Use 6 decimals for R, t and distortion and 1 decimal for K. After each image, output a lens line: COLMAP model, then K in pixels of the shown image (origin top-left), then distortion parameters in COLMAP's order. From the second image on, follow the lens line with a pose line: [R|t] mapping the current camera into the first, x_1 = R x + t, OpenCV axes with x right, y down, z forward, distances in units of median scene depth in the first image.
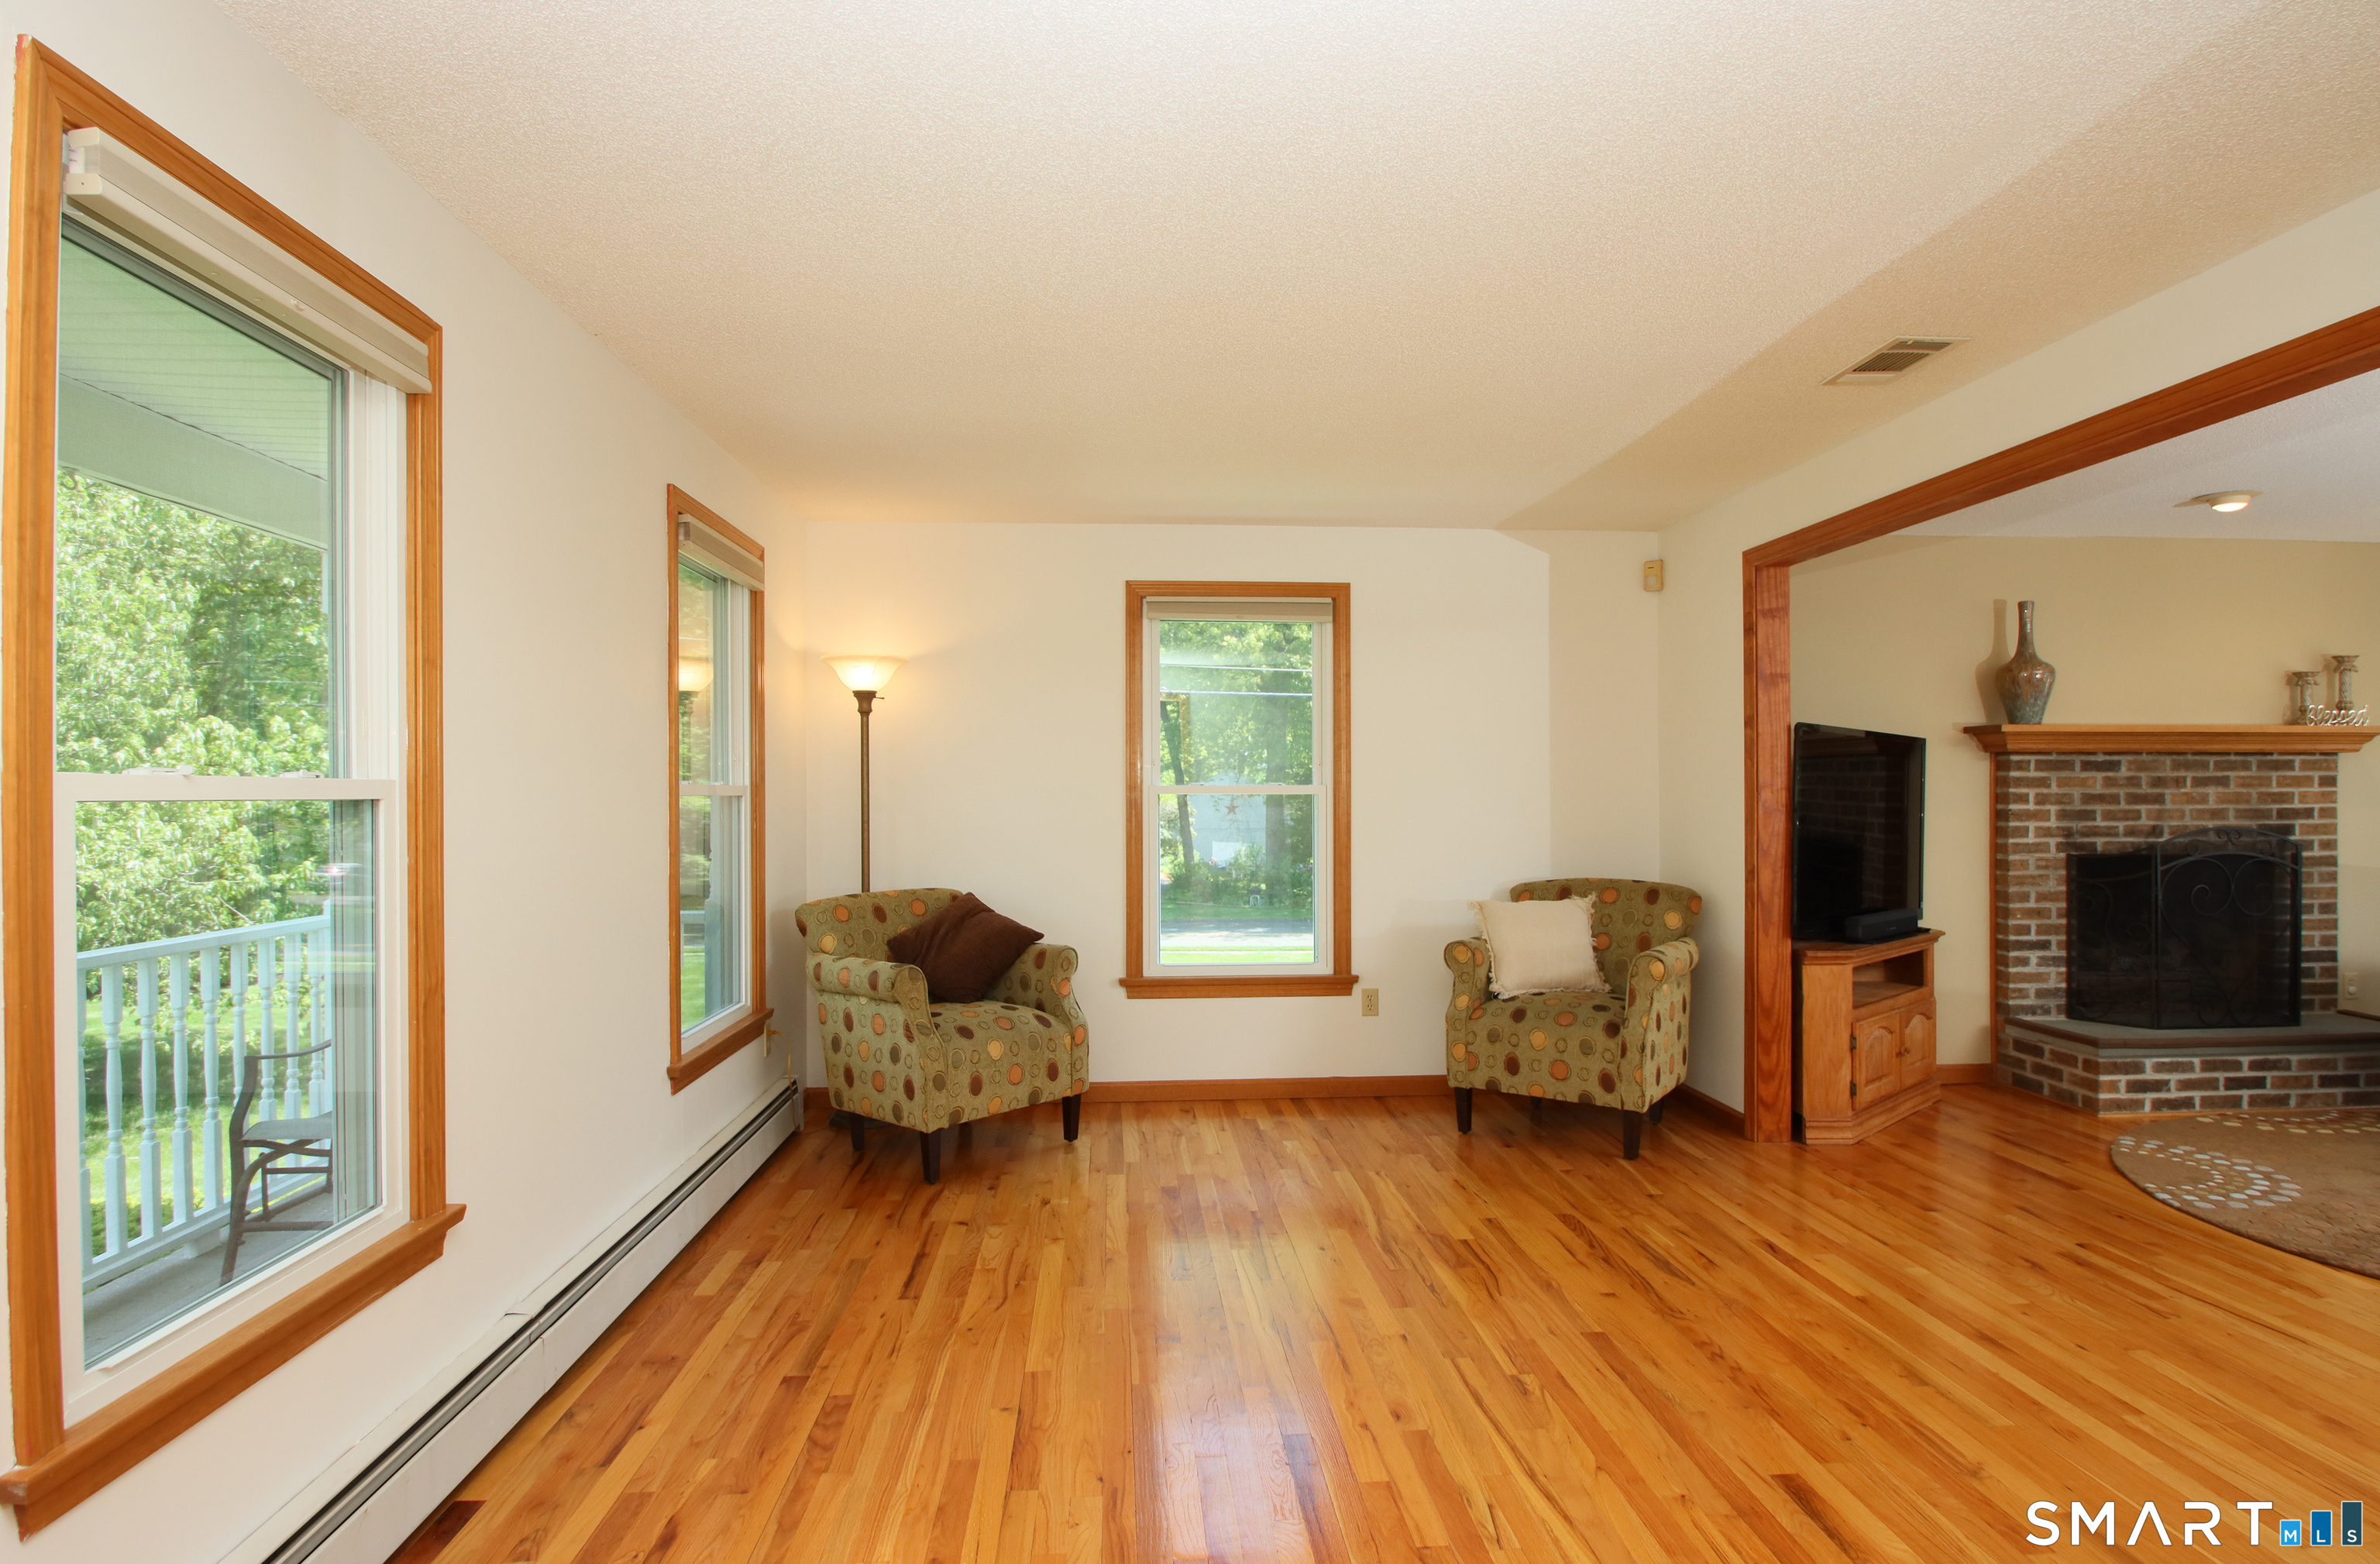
lens RADIAL K [[1282.4, 0, 1229.9], [0, 1282.4, 793.0], [0, 0, 1]] dist [0.050515, -0.046984]
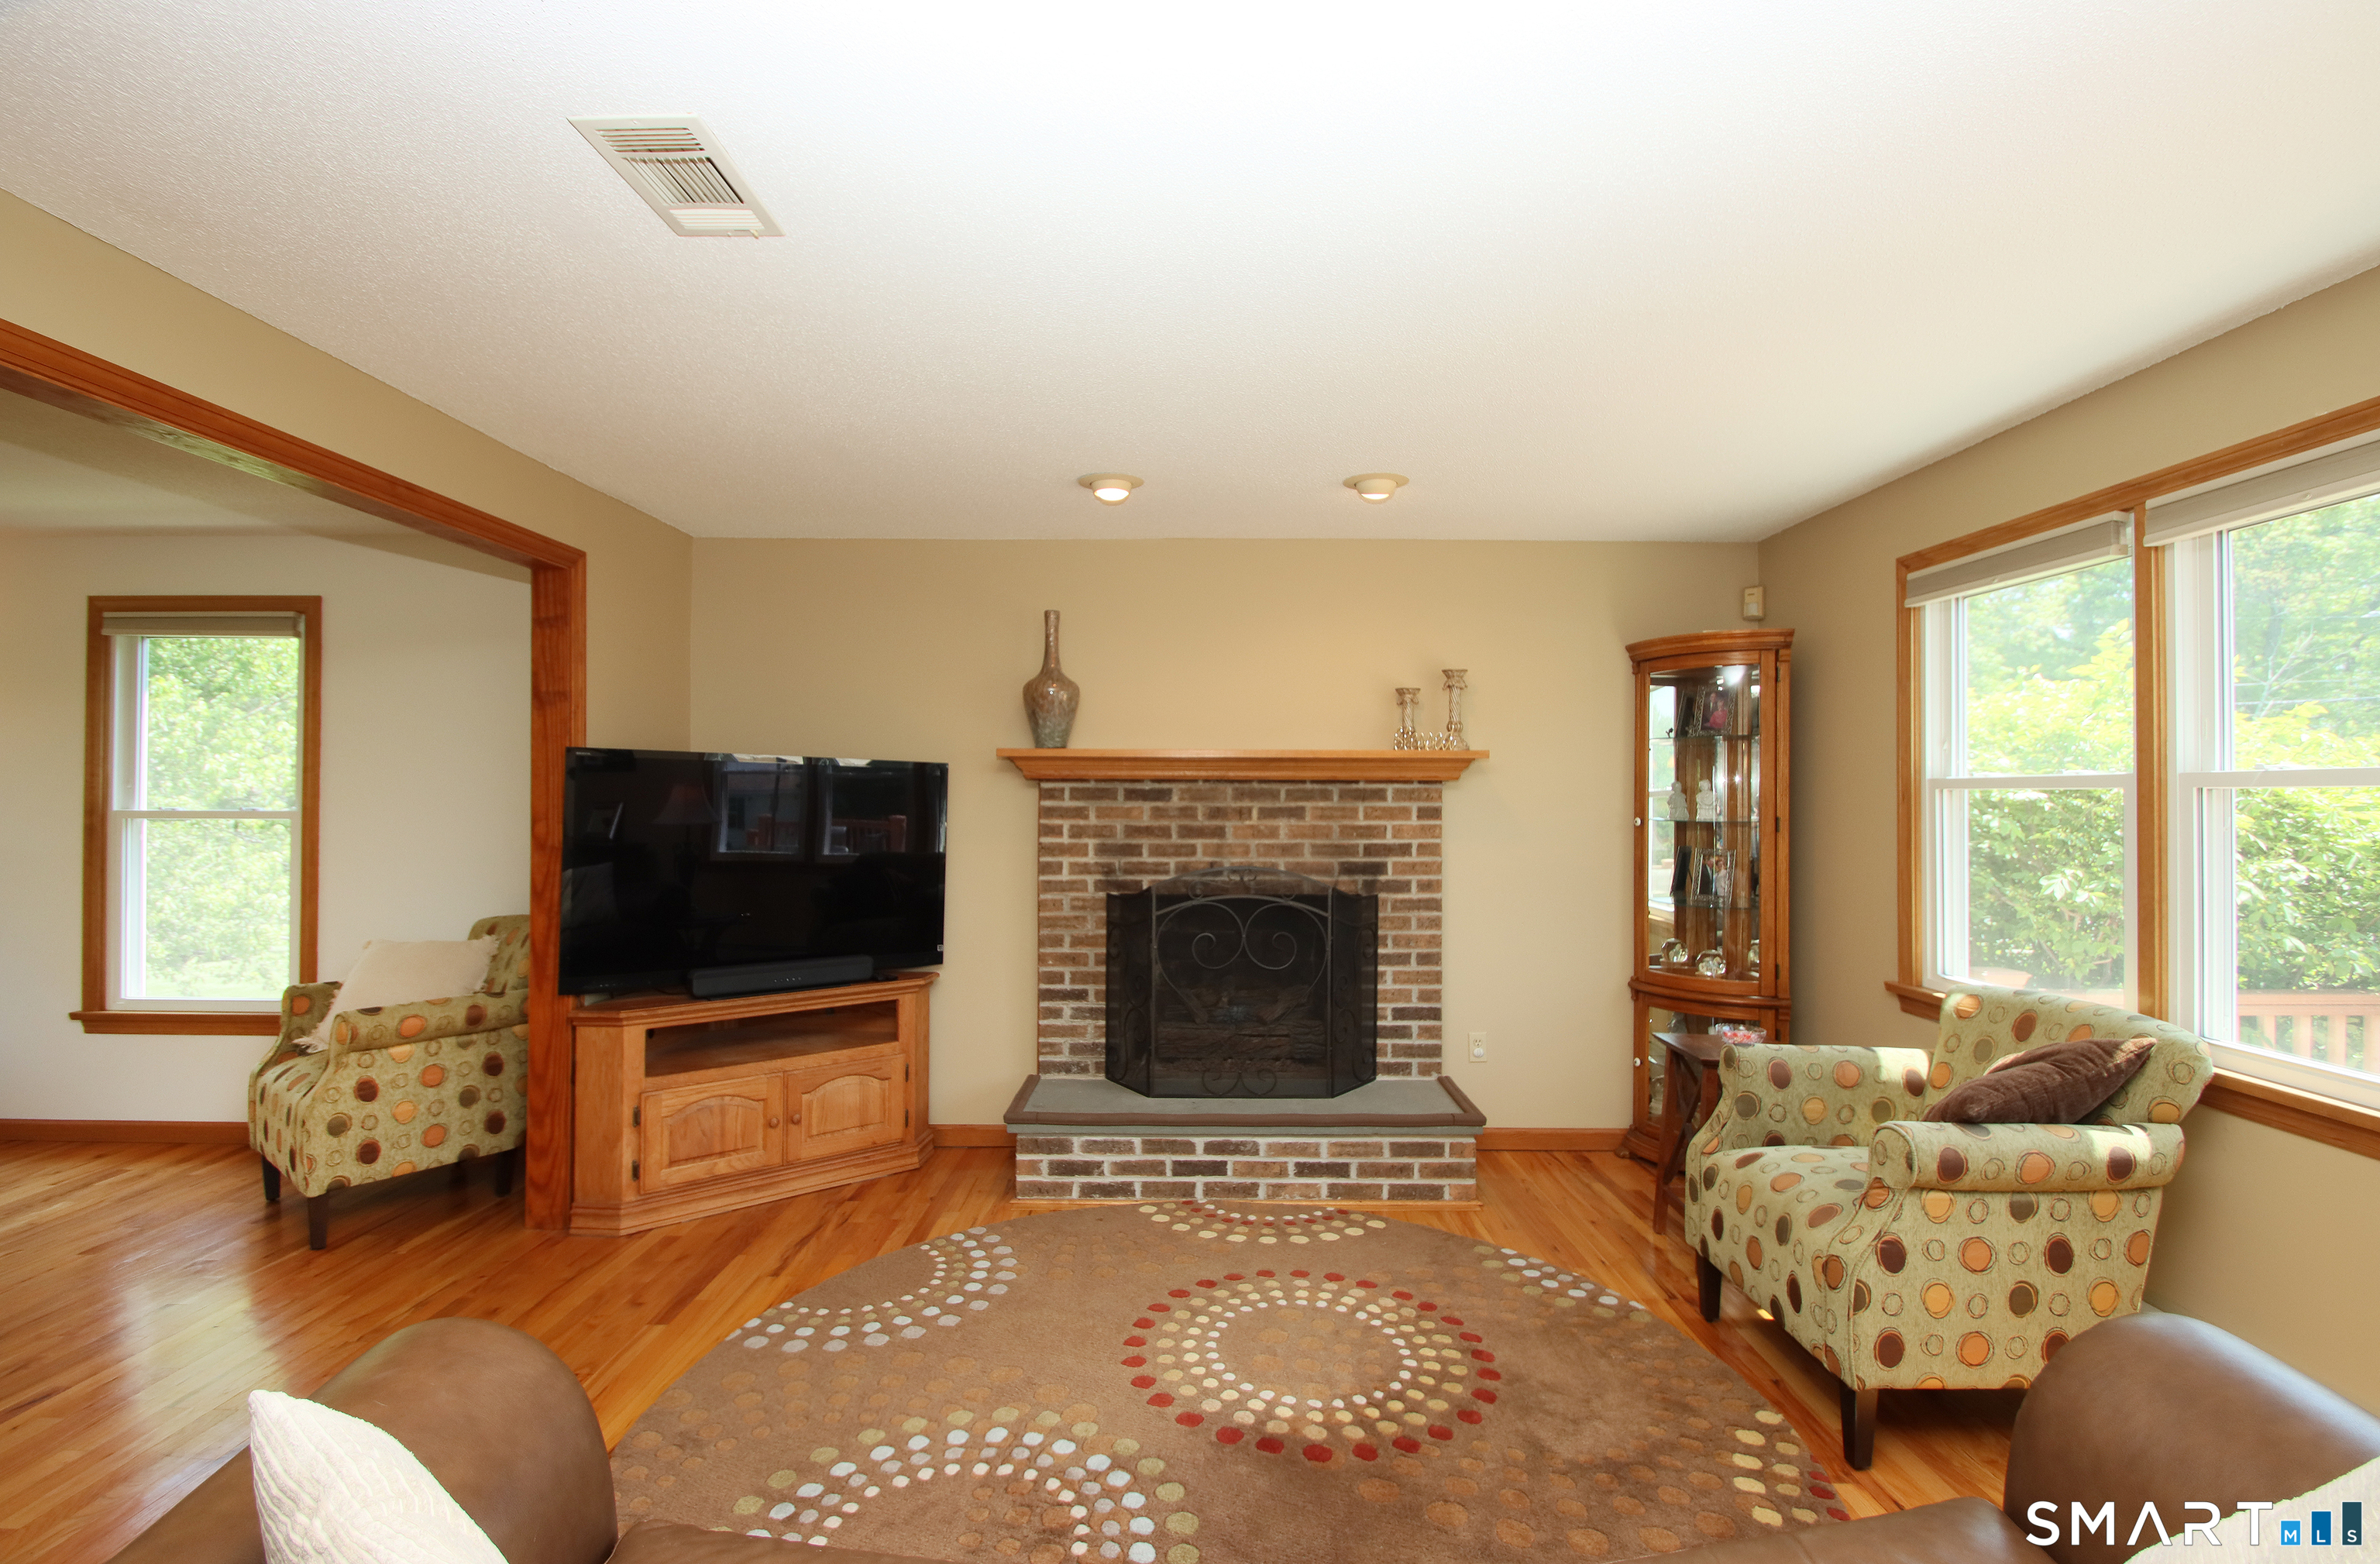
lens RADIAL K [[1098.4, 0, 1198.7], [0, 1098.4, 790.5], [0, 0, 1]] dist [0.013782, -0.016415]
pose [[0.995276, 0.005031, -0.096960, 0.780384], [-0.005634, 0.999966, -0.005946, -0.019629], [0.096927, 0.006464, 0.995271, 0.254015]]
